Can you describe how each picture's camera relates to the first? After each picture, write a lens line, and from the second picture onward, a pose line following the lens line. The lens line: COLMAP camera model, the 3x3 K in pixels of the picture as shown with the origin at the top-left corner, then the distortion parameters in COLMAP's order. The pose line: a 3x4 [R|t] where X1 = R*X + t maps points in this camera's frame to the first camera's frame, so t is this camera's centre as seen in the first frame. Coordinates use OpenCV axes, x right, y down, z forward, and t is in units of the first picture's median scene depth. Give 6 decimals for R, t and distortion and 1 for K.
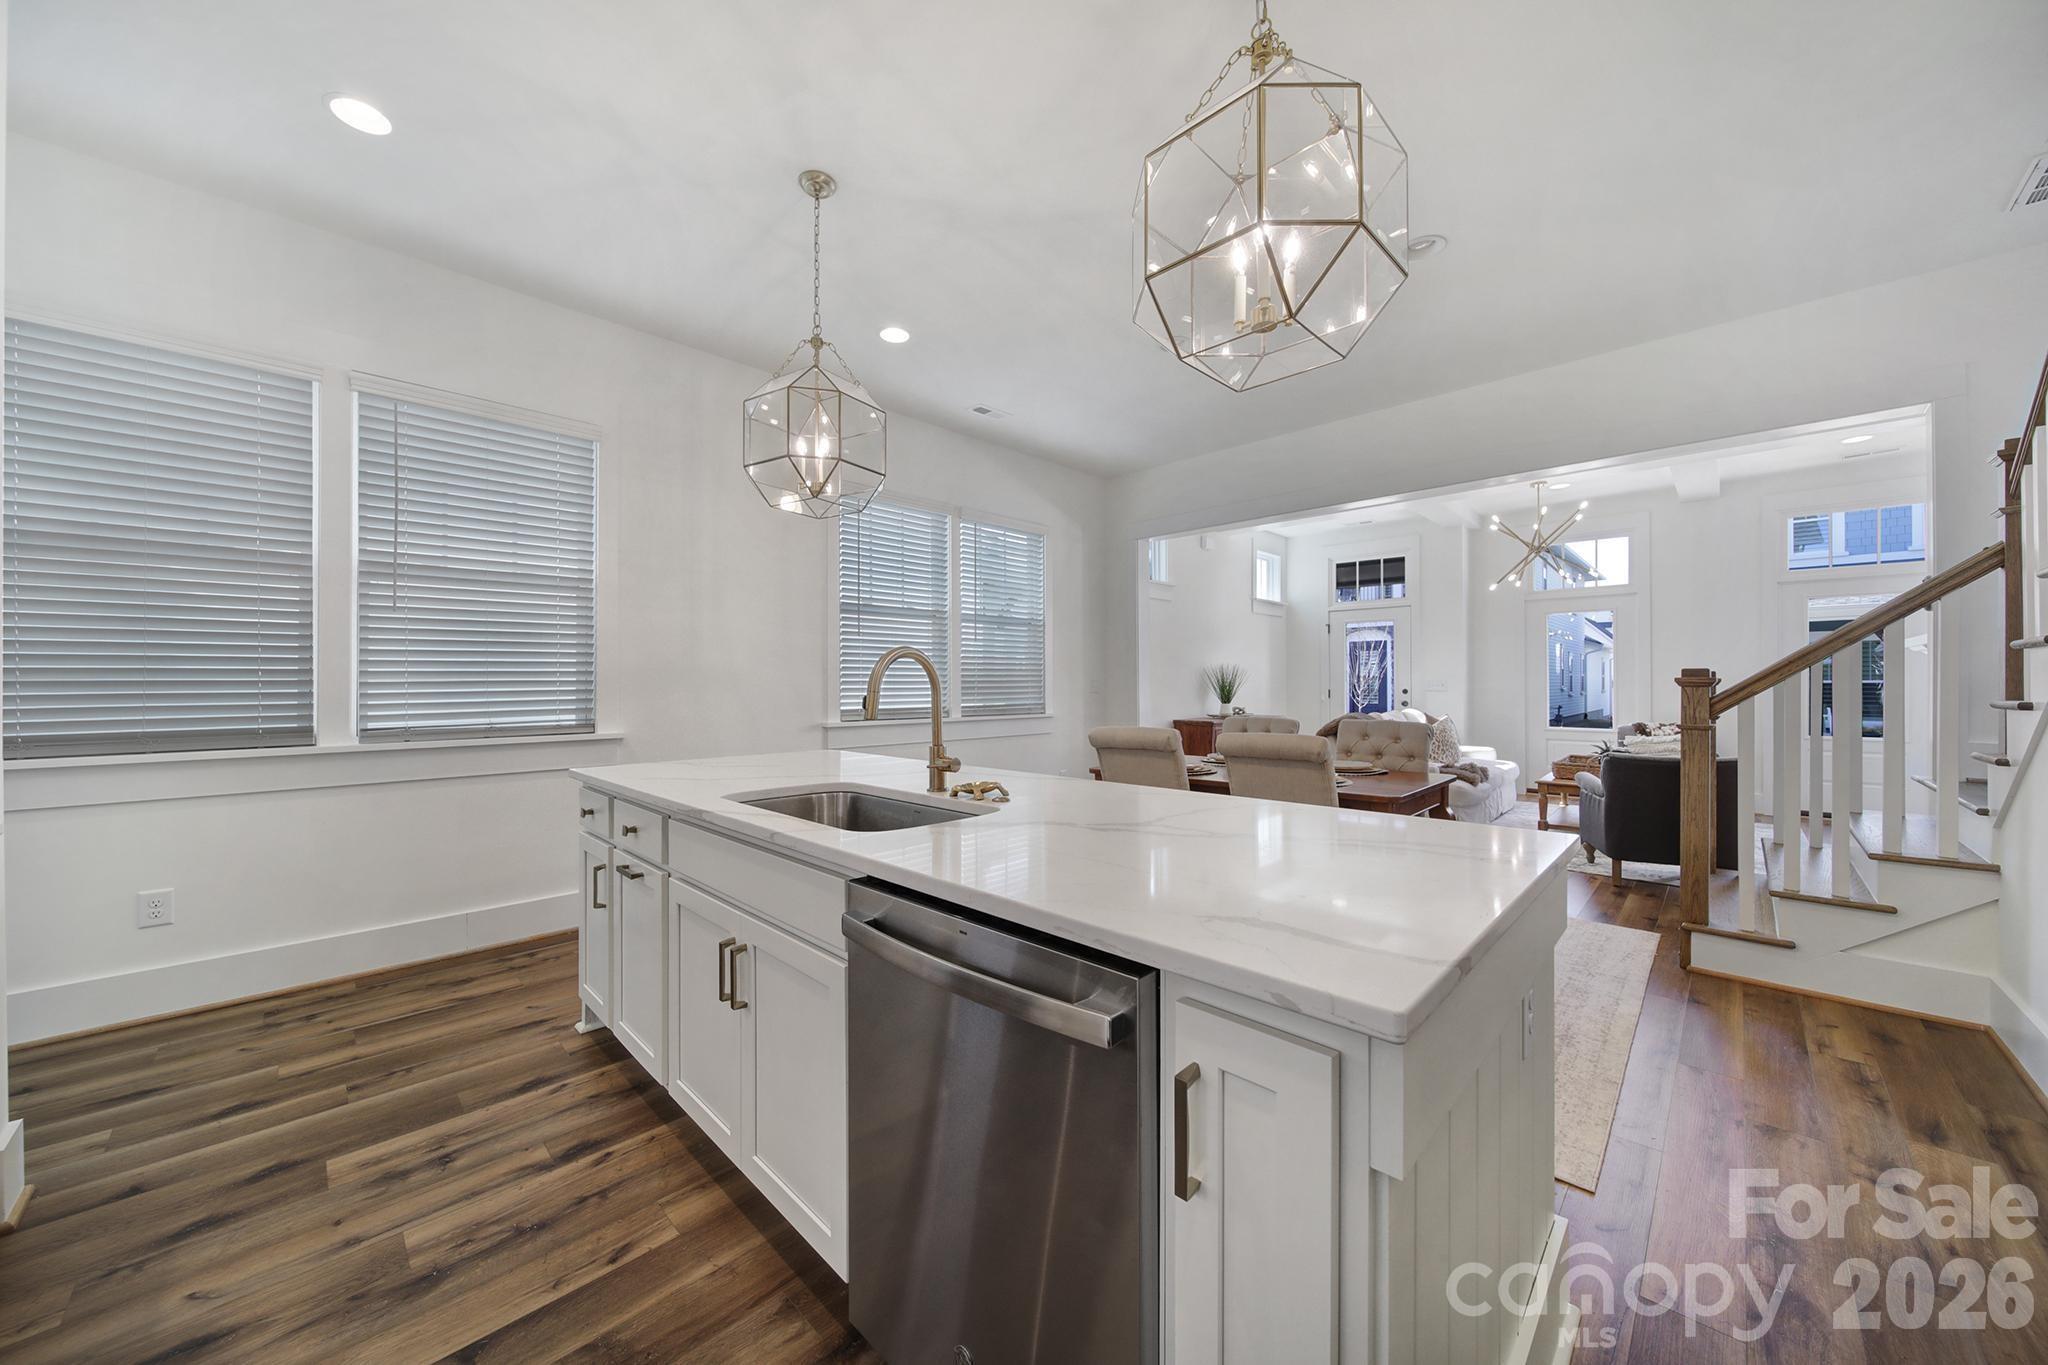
lens RADIAL K [[724.4, 0, 1020.5], [0, 724.4, 683.3], [0, 0, 1]] dist [-0.002292, -0.000150]
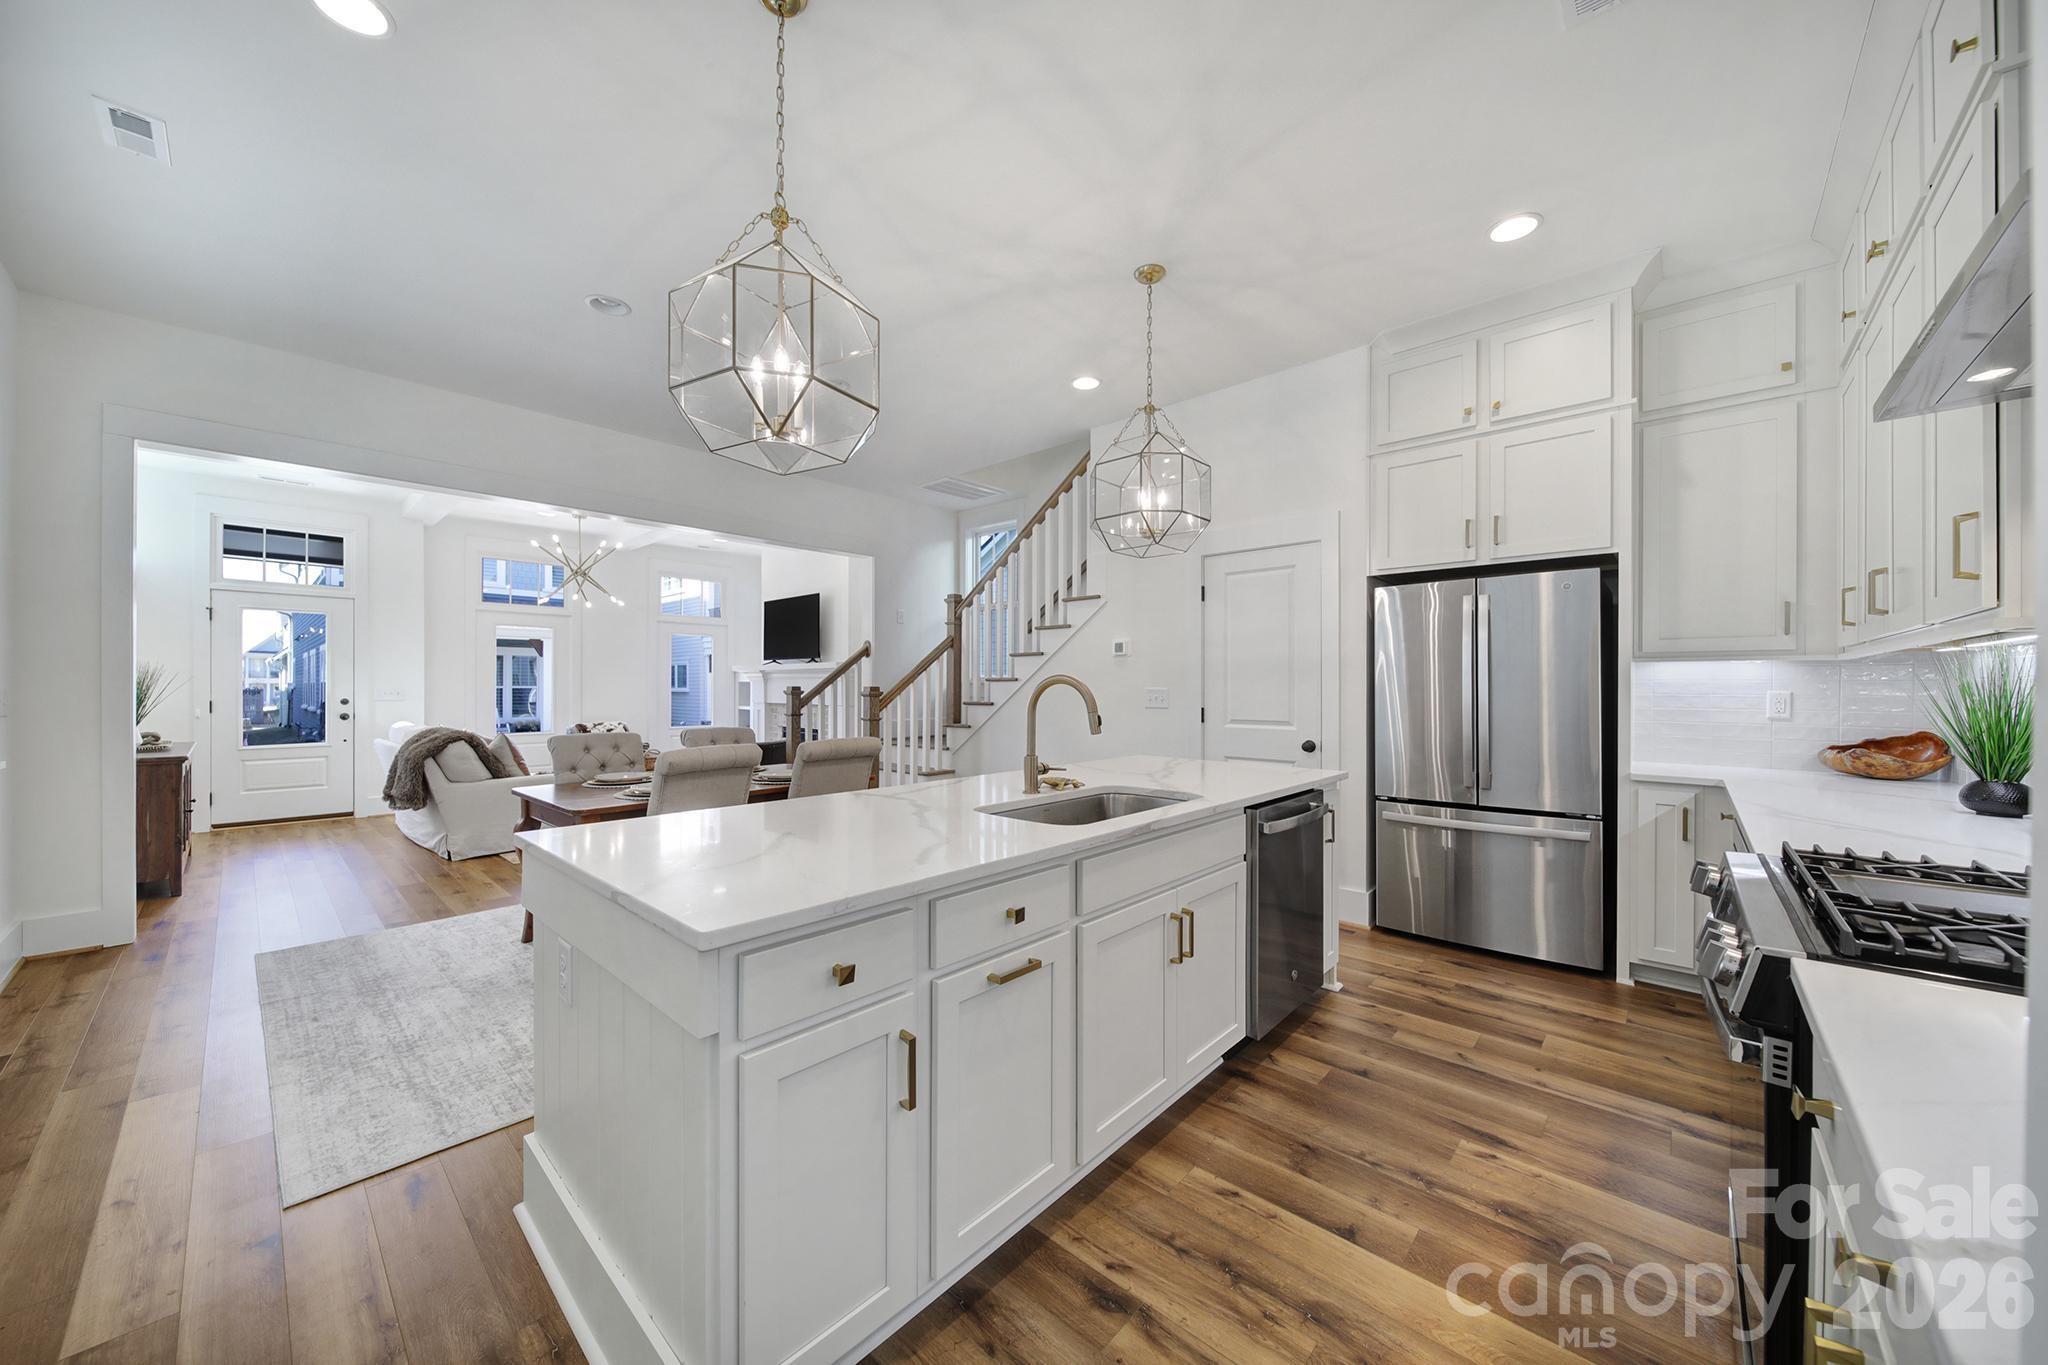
lens RADIAL K [[724.4, 0, 1020.5], [0, 724.4, 683.3], [0, 0, 1]] dist [-0.002292, -0.000150]
pose [[-0.038730, 0.006563, 0.999228, -1.400745], [-0.003214, 0.999972, -0.006692, -0.028636], [-0.999245, -0.003470, -0.038708, 1.124642]]
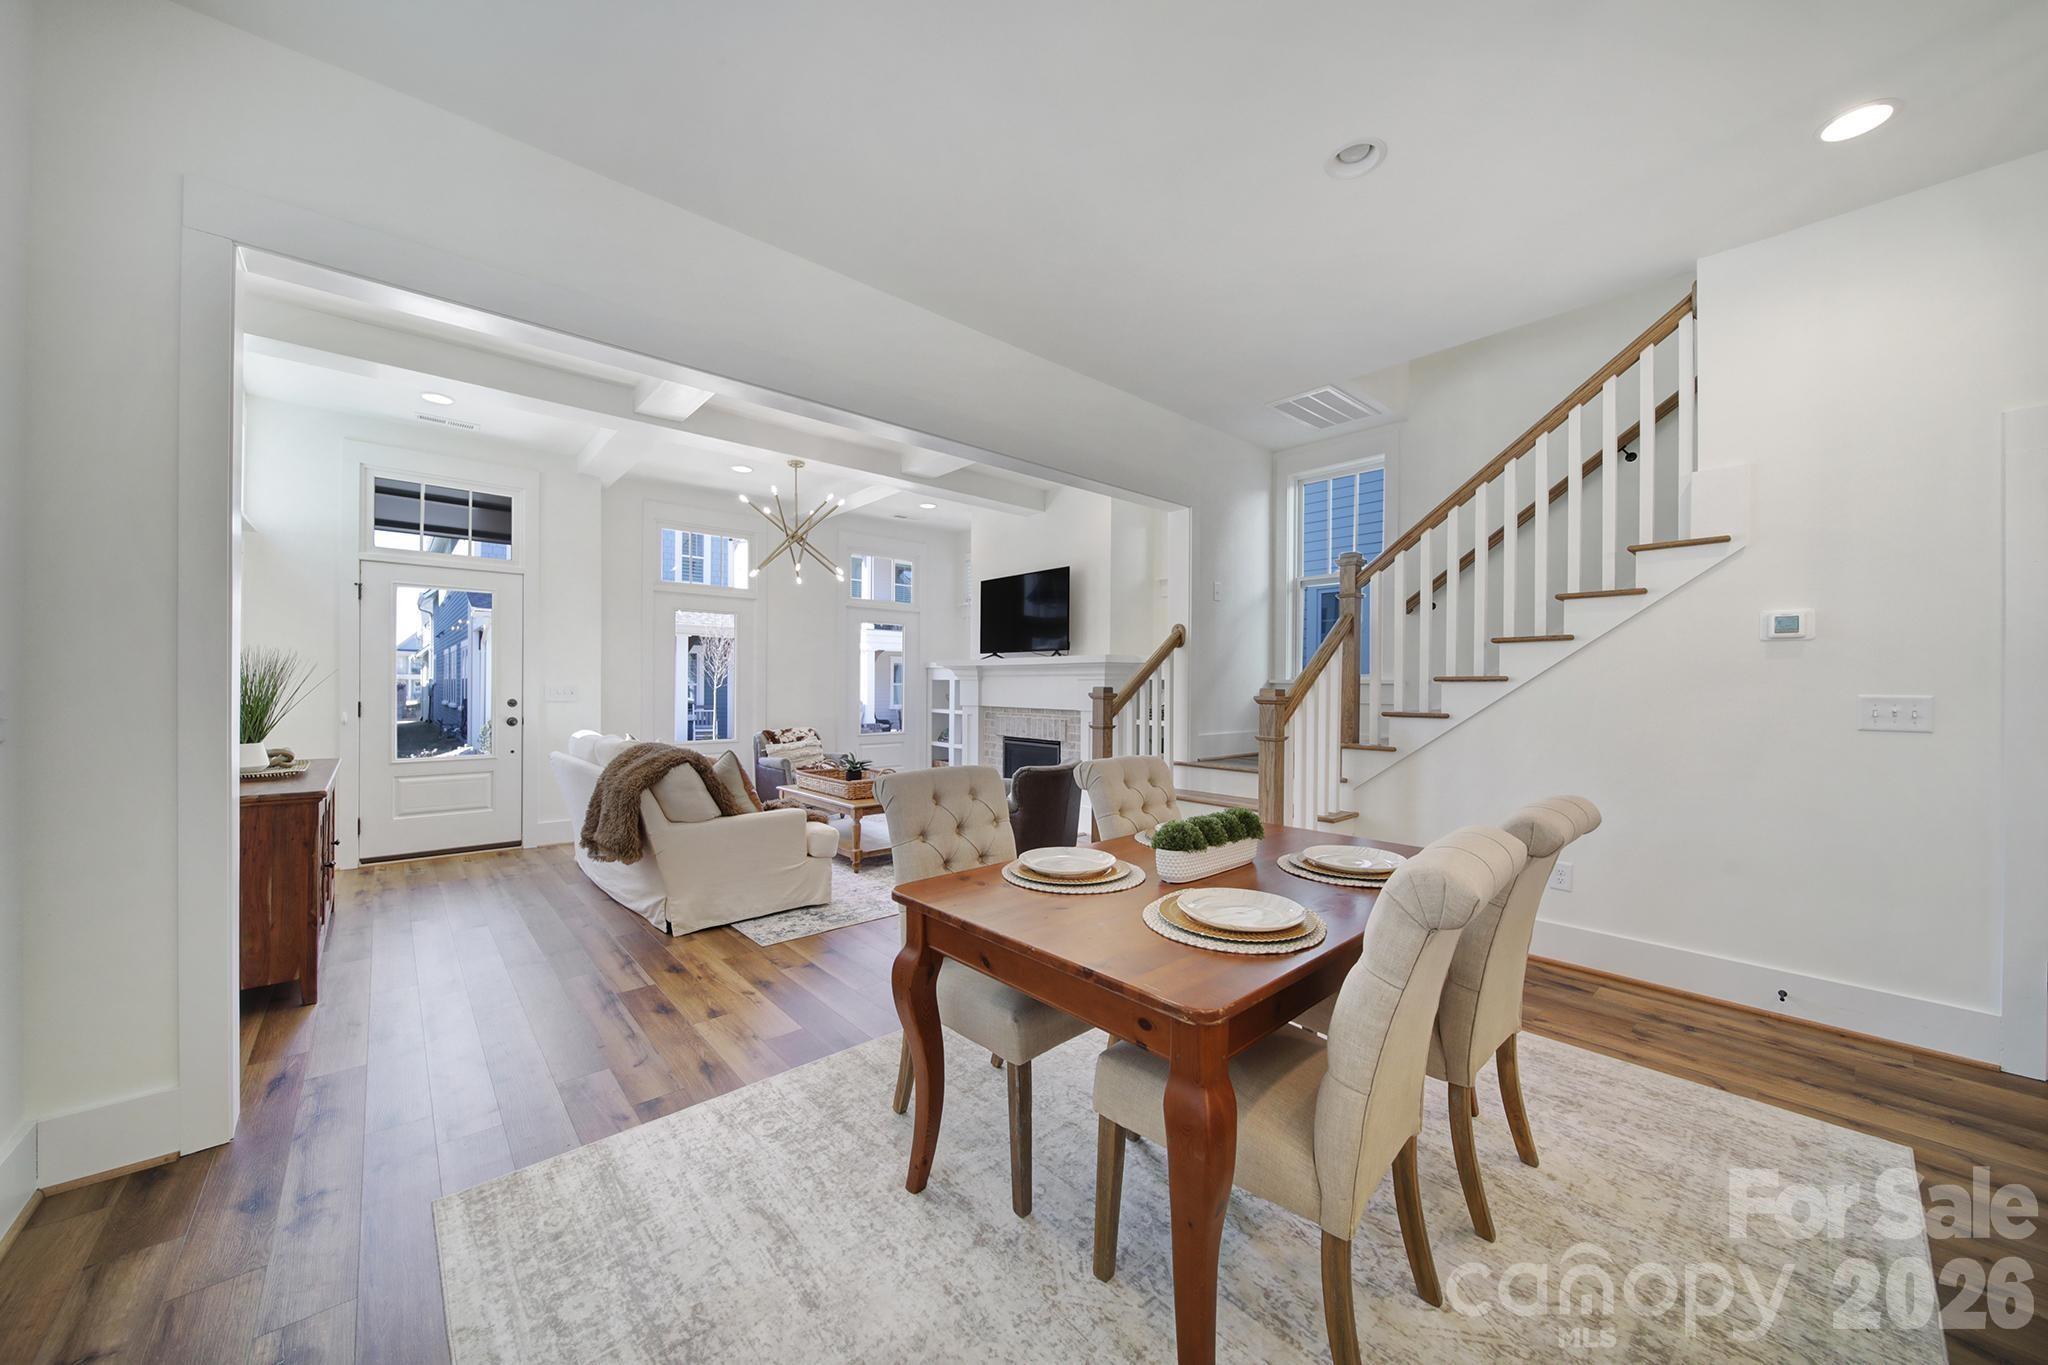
lens RADIAL K [[719.2, 0, 1024.0], [0, 719.2, 682.5], [0, 0, 1]] dist [-0.002090, -0.000510]
pose [[0.058318, 0.006117, 0.998279, -0.415573], [-0.008517, 0.999948, -0.005629, -0.033065], [-0.998262, -0.008175, 0.058367, 2.139953]]
